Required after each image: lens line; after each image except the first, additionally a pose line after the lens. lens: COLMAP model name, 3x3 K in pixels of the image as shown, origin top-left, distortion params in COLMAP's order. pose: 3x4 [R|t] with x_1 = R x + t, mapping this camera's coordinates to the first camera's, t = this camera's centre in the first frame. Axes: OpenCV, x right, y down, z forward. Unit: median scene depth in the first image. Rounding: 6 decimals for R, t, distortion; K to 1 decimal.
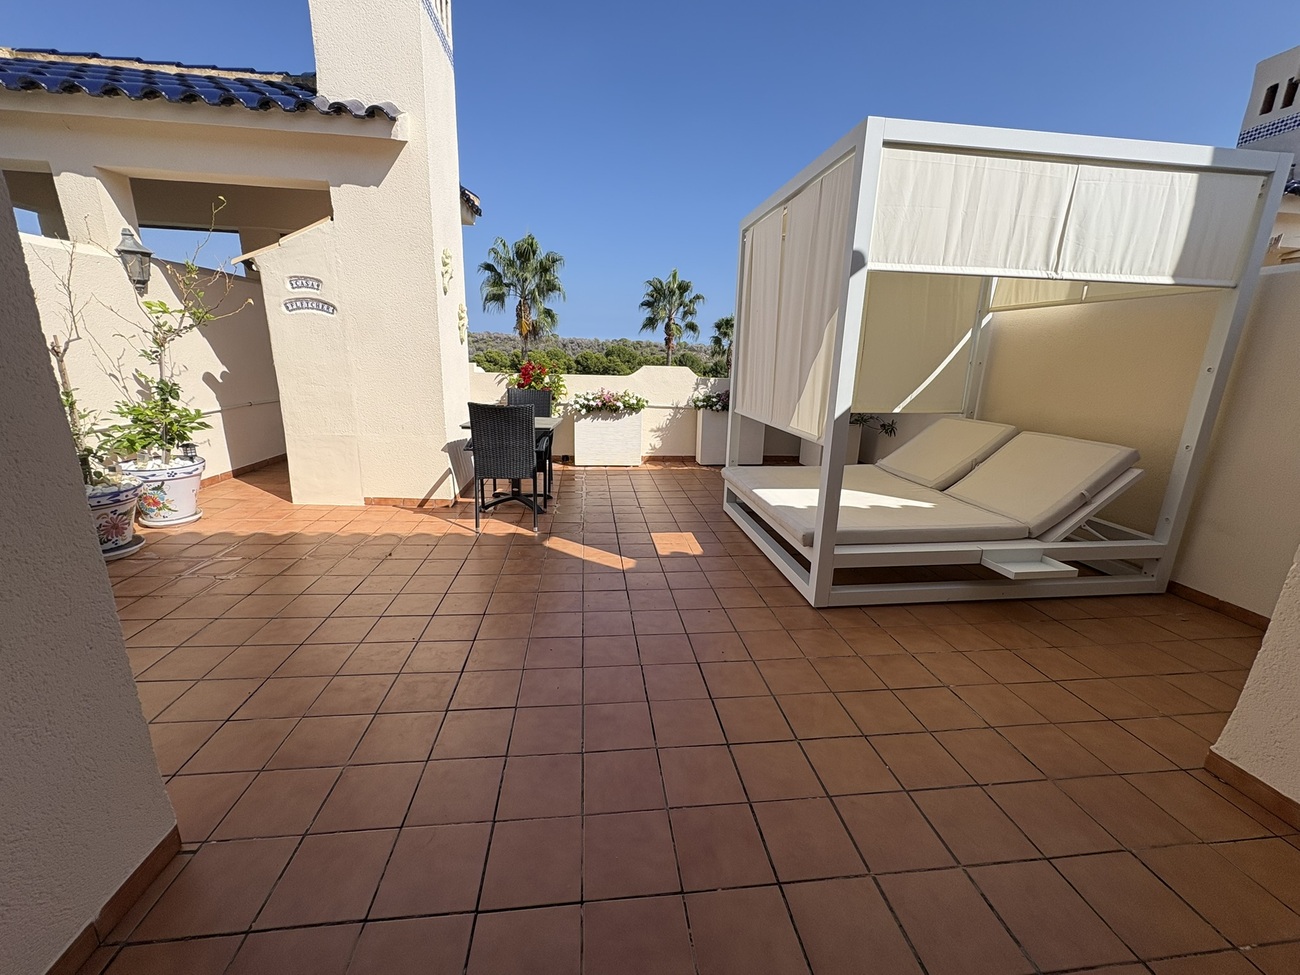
lens RADIAL K [[521.1, 0, 648.3], [0, 521.1, 479.4], [0, 0, 1]] dist [0.002703, -0.000213]
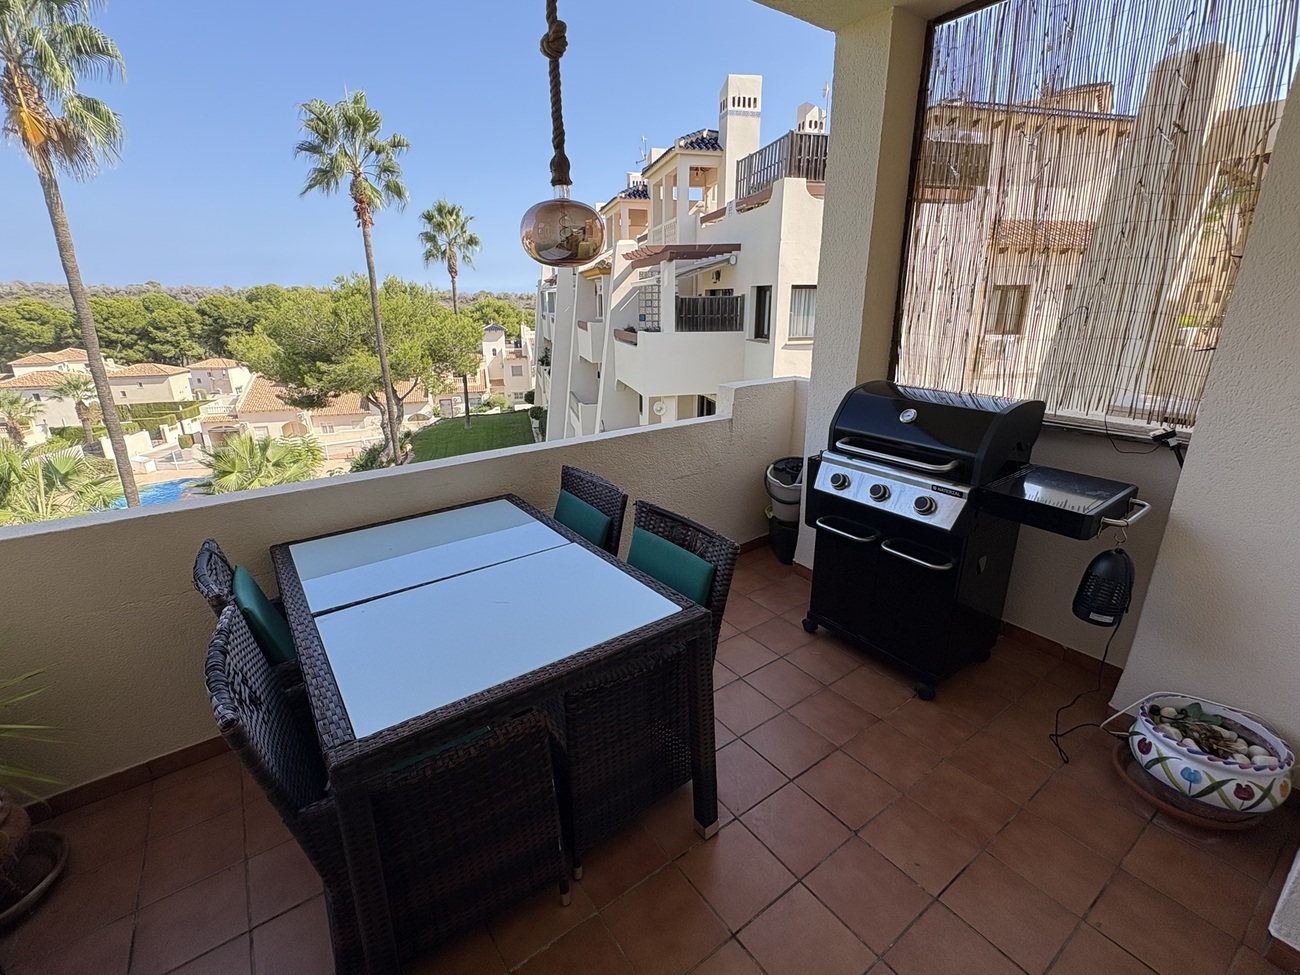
lens RADIAL K [[587.1, 0, 650.5], [0, 587.1, 488.9], [0, 0, 1]] dist [0.002323, -0.001187]
pose [[0.875746, -0.187355, 0.444934, -0.036570], [0.153400, 0.981852, 0.111512, 0.041419], [-0.457752, -0.029403, 0.888594, 0.210462]]
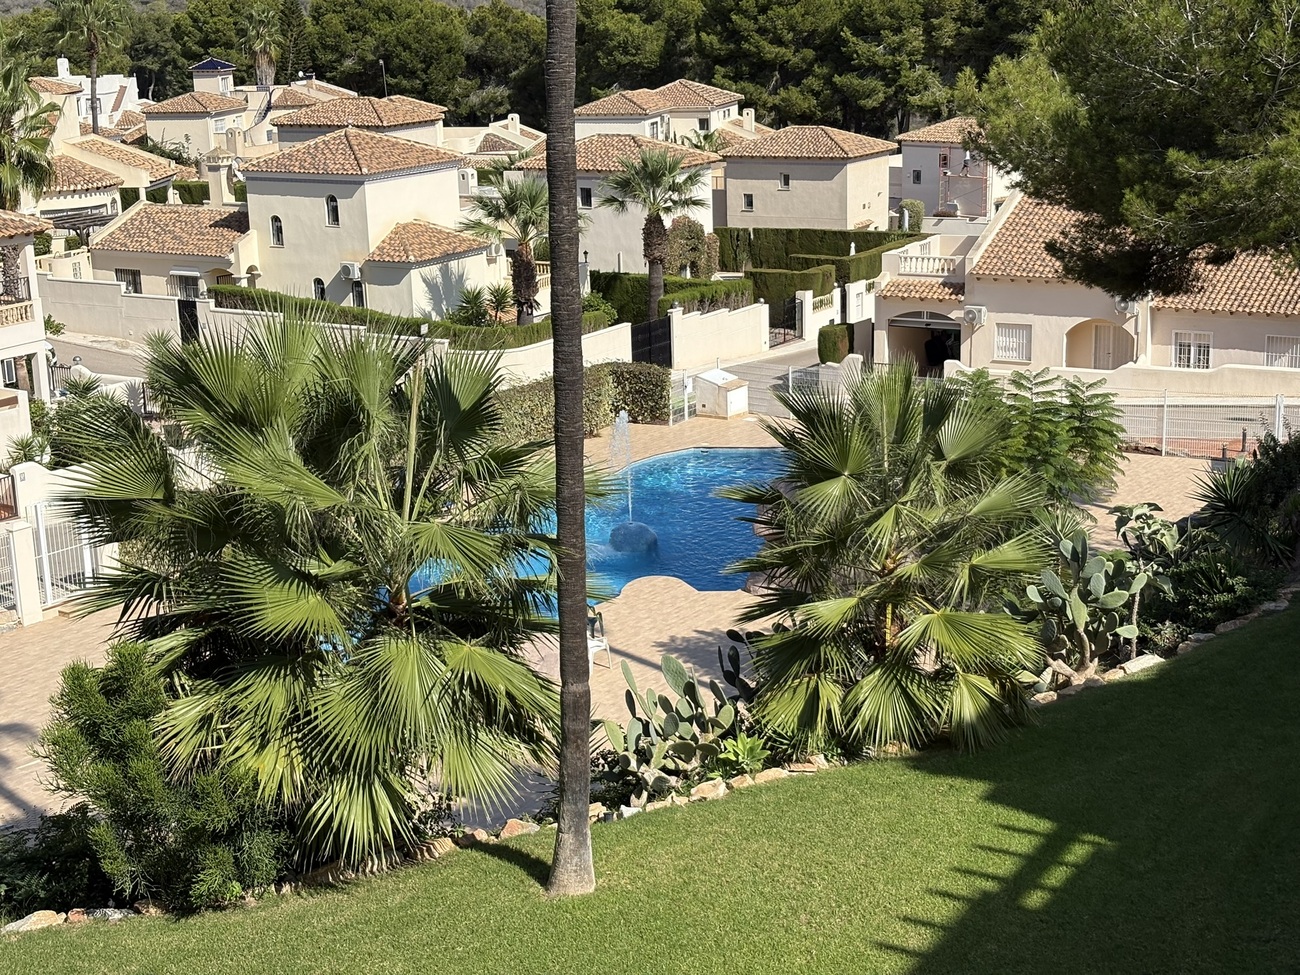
lens RADIAL K [[1974.3, 0, 646.2], [0, 1974.3, 494.4], [0, 0, 1]] dist [0.099613, 0.000000]
pose [[0.955752, 0.012349, -0.293913, -0.001706], [-0.008799, 0.999872, 0.013397, 0.022542], [0.294041, -0.010218, 0.955738, 0.287368]]
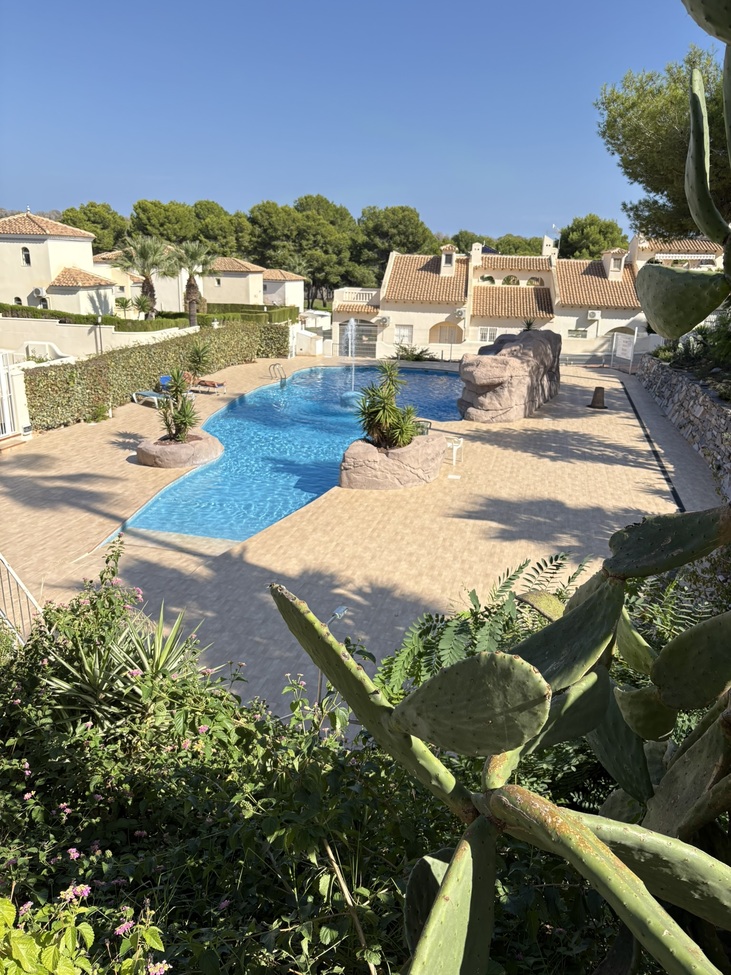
lens RADIAL K [[746.5, 0, 361.9], [0, 746.5, 486.7], [0, 0, 1]] dist [0.027125, 0.000954]
pose [[0.996184, -0.031529, 0.081390, -0.510394], [0.026502, 0.997717, 0.062120, 0.122177], [-0.083163, -0.059726, 0.994745, 0.796193]]
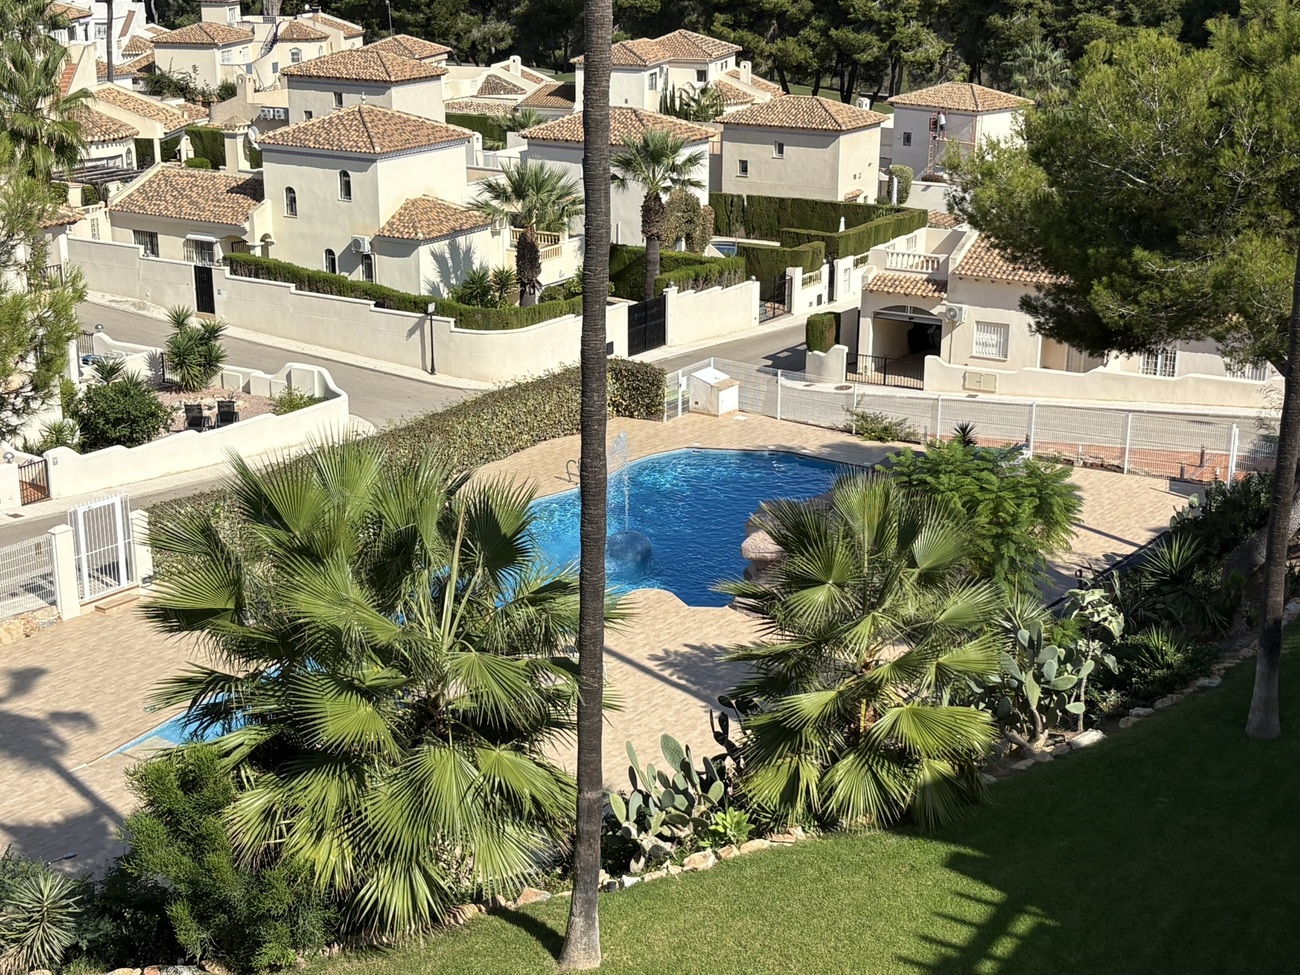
lens RADIAL K [[1942.7, 0, 648.1], [0, 1942.7, 494.5], [0, 0, 1]] dist [0.099593, 0.000000]
pose [[0.957578, 0.057338, -0.282413, 0.008607], [-0.042189, 0.997340, 0.059440, -0.059122], [0.285070, -0.045004, 0.957450, 0.208528]]
